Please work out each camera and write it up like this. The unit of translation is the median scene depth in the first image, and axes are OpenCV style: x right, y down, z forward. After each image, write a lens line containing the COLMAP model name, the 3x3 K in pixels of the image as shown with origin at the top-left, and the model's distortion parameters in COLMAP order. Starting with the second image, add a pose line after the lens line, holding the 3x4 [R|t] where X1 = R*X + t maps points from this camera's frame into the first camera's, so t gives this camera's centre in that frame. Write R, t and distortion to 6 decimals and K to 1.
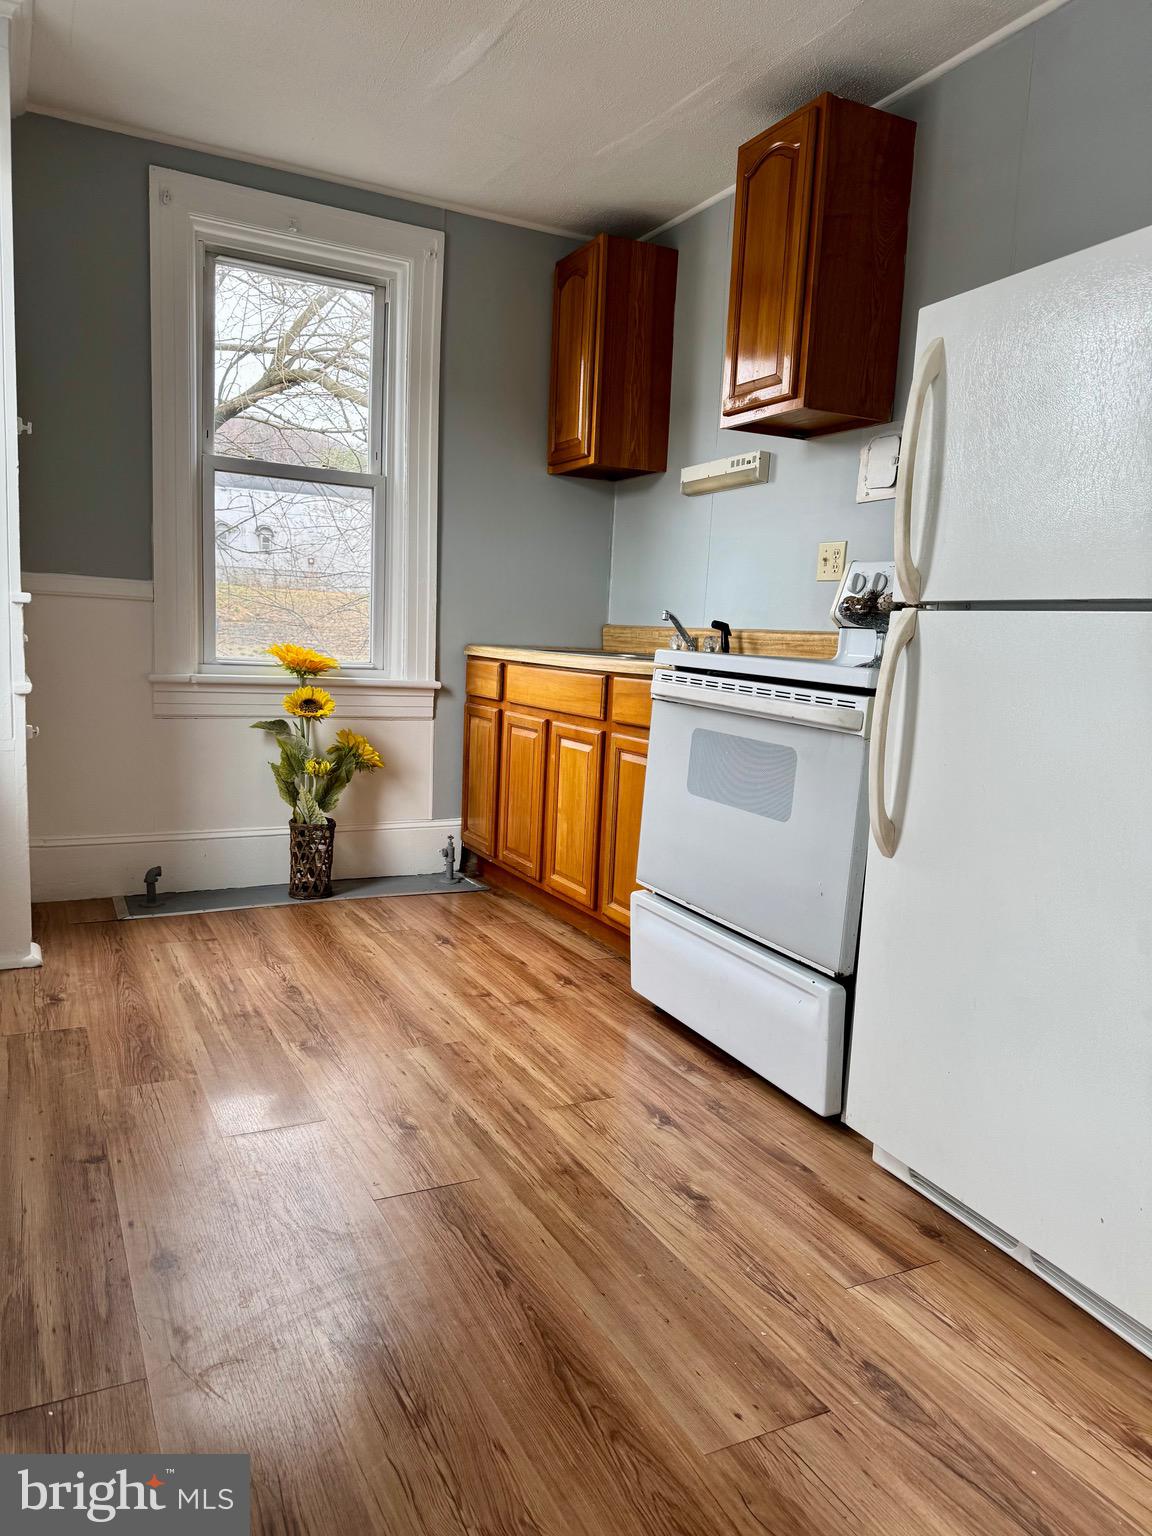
lens RADIAL K [[1079.6, 0, 576.0], [0, 1079.6, 776.7], [0, 0, 1]] dist [0.055153, -0.033997]
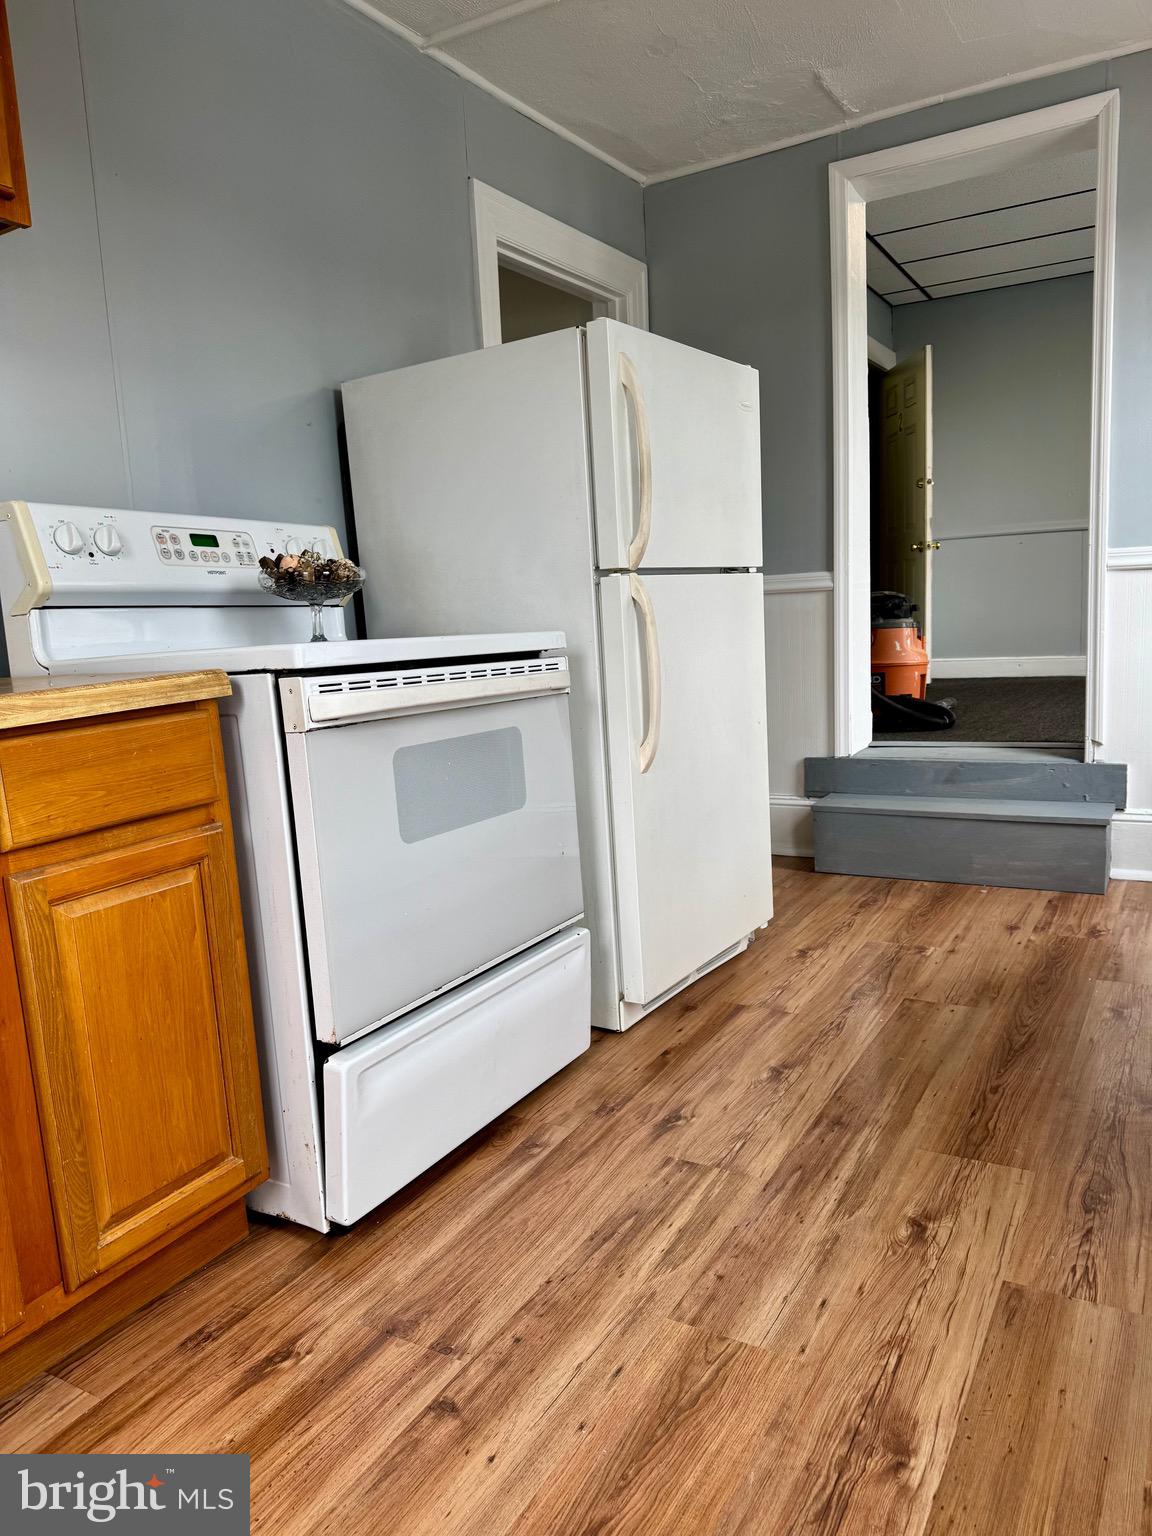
lens RADIAL K [[1079.6, 0, 614.1], [0, 1079.6, 756.9], [0, 0, 1]] dist [0.055153, -0.033997]
pose [[-0.552276, -0.157040, 0.818737, -0.586697], [0.125532, 0.955234, 0.267898, -0.231904], [-0.824156, 0.250731, -0.507839, 1.390465]]
